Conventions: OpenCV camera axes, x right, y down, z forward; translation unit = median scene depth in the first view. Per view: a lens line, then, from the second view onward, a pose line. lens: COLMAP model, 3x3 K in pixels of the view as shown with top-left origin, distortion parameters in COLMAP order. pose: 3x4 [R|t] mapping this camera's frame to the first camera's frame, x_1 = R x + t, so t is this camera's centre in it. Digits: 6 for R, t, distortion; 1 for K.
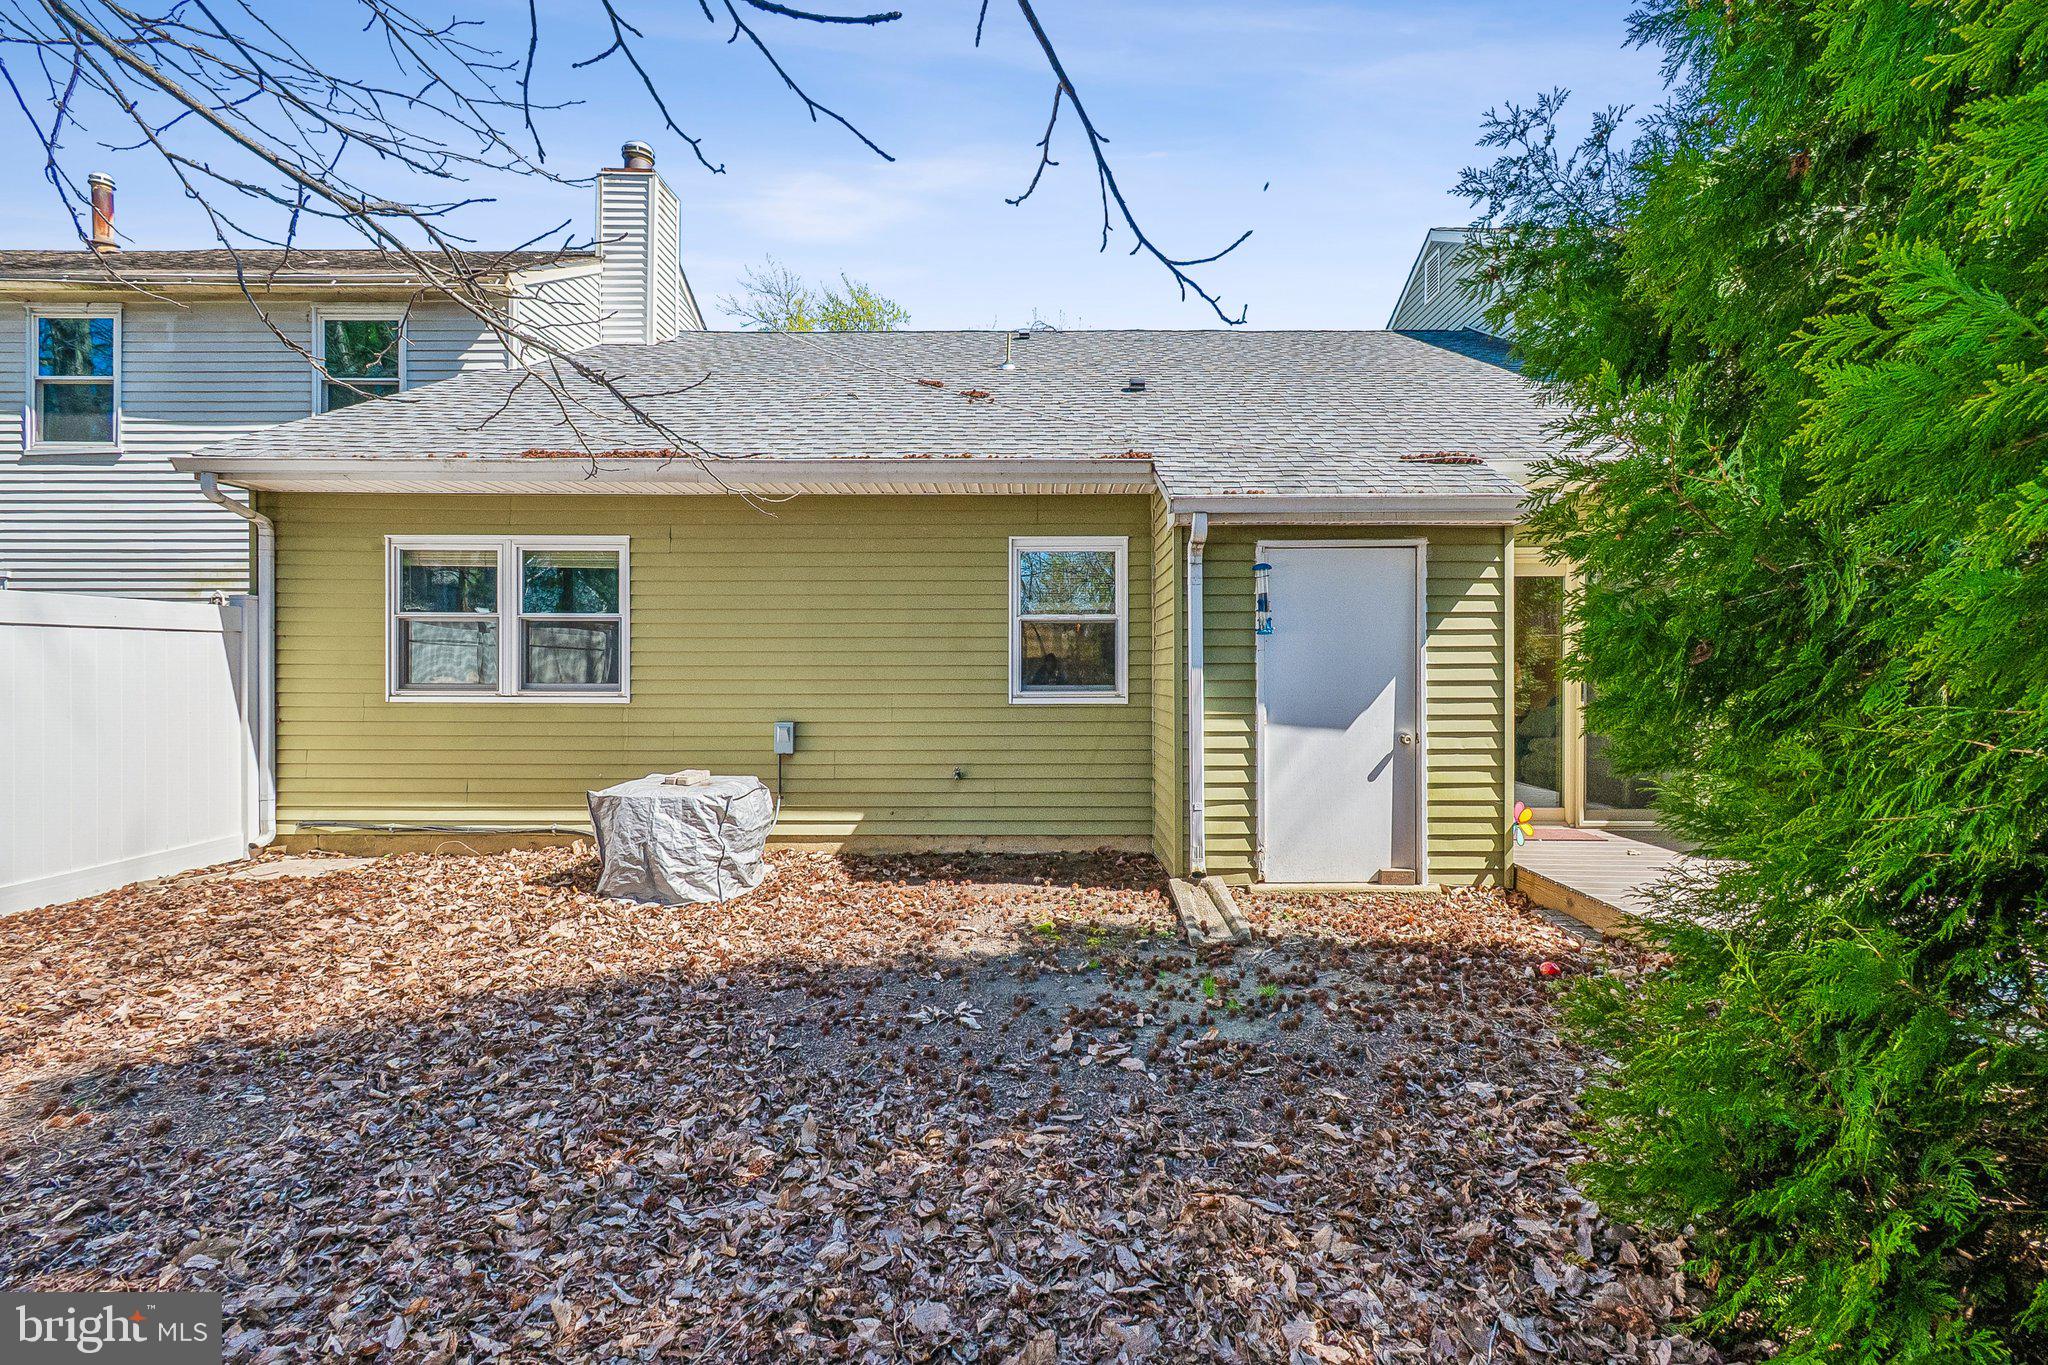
lens RADIAL K [[918.0, 0, 1023.5], [0, 918.0, 678.7], [0, 0, 1]] dist [0.005785, -0.001616]
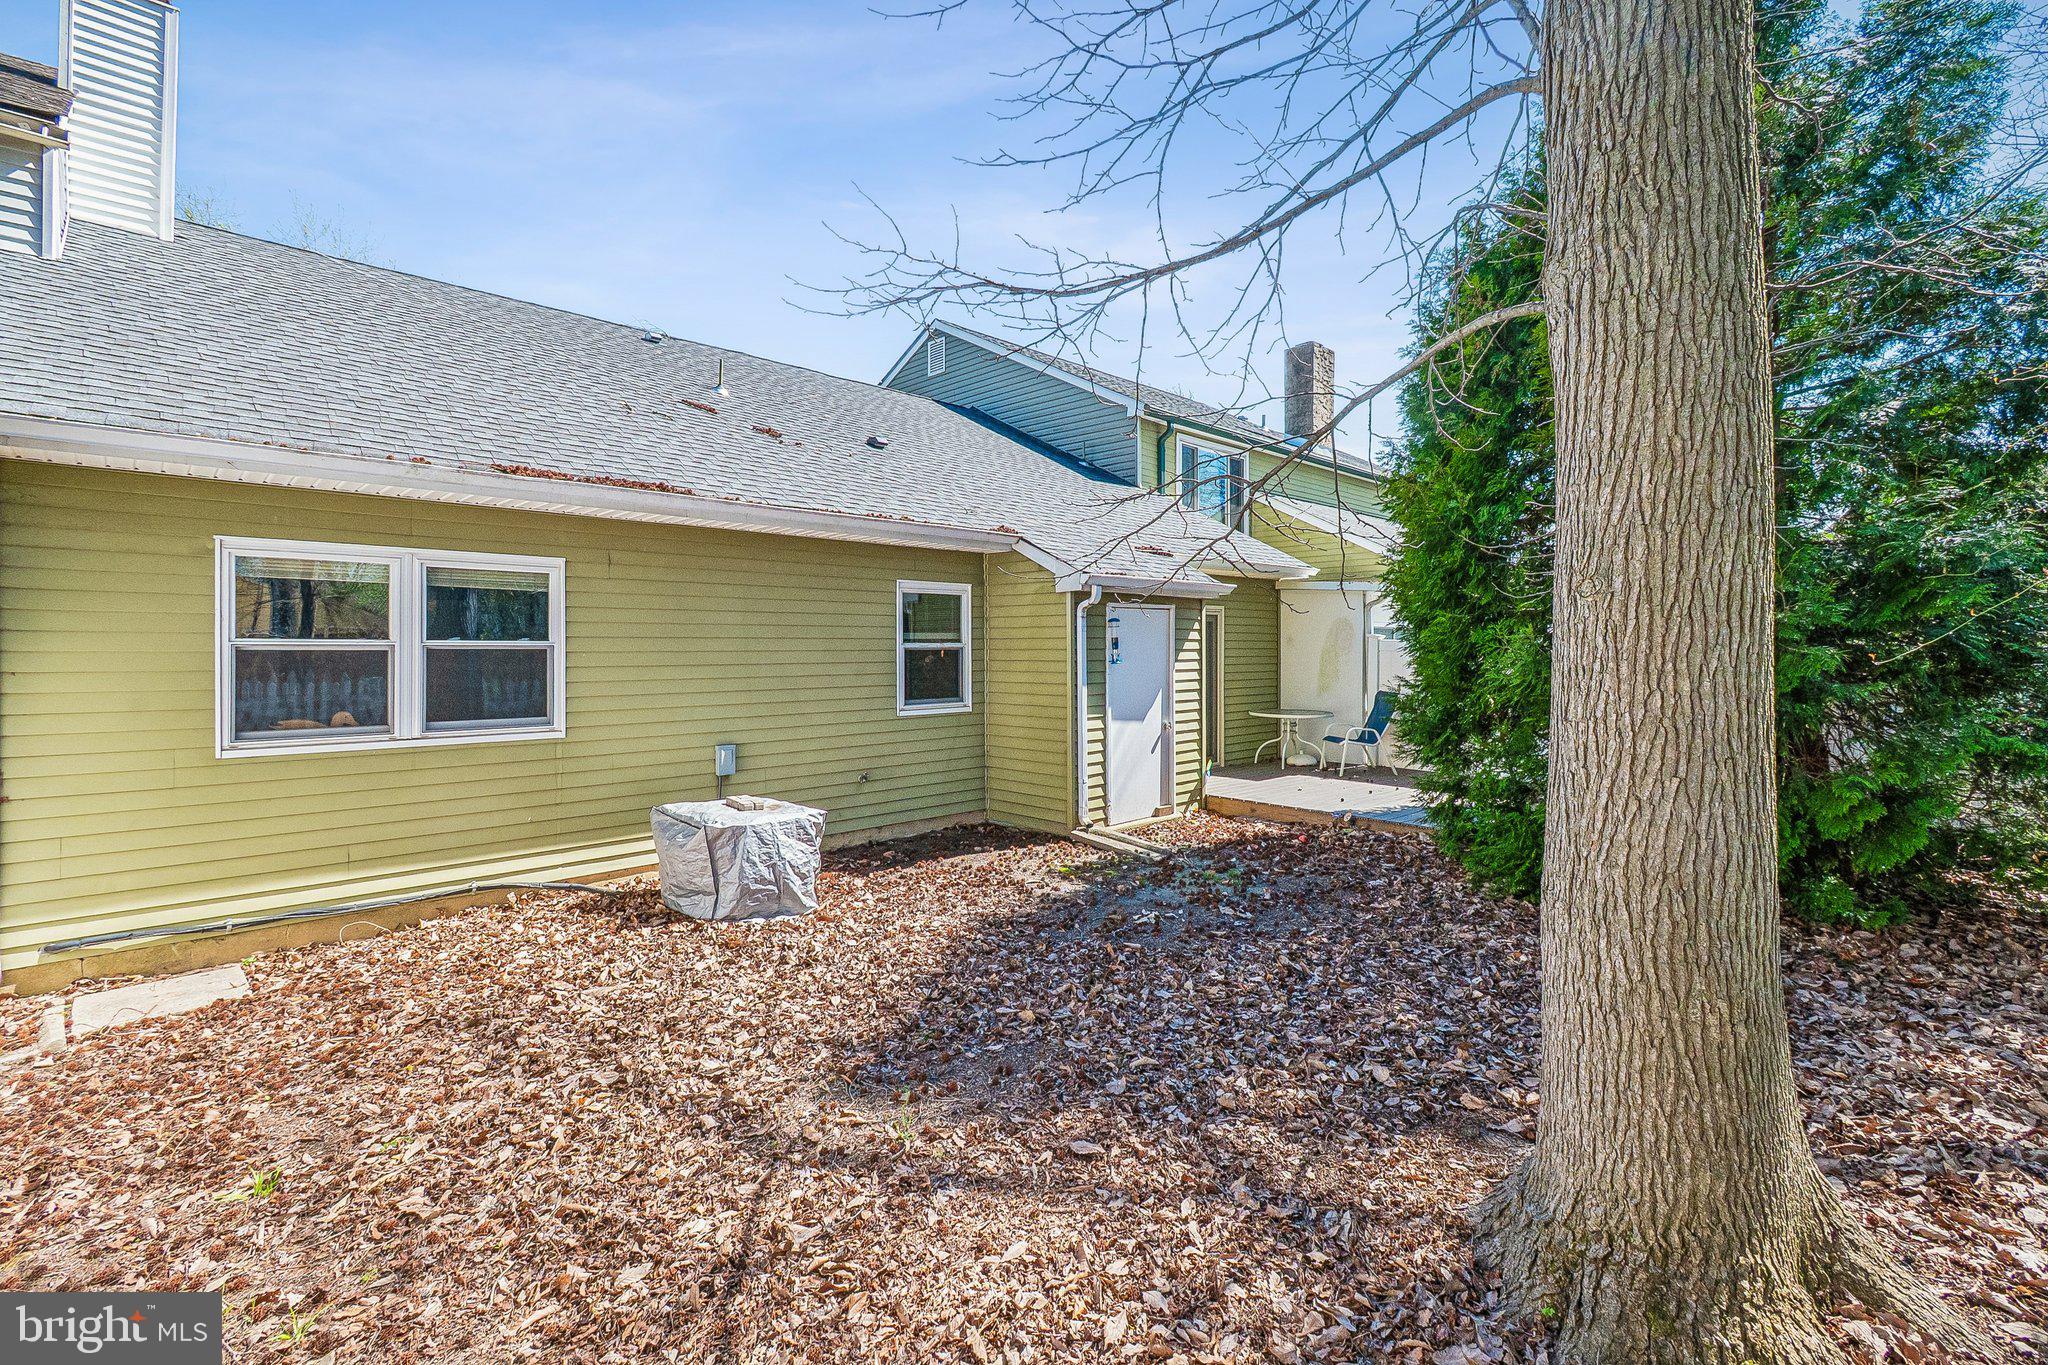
lens RADIAL K [[918.0, 0, 1034.7], [0, 918.0, 662.8], [0, 0, 1]] dist [0.005785, -0.001616]
pose [[0.713161, -0.013127, 0.700877, -0.877517], [0.008472, 0.999913, 0.010107, -0.064460], [-0.700949, -0.001270, 0.713211, -0.001942]]
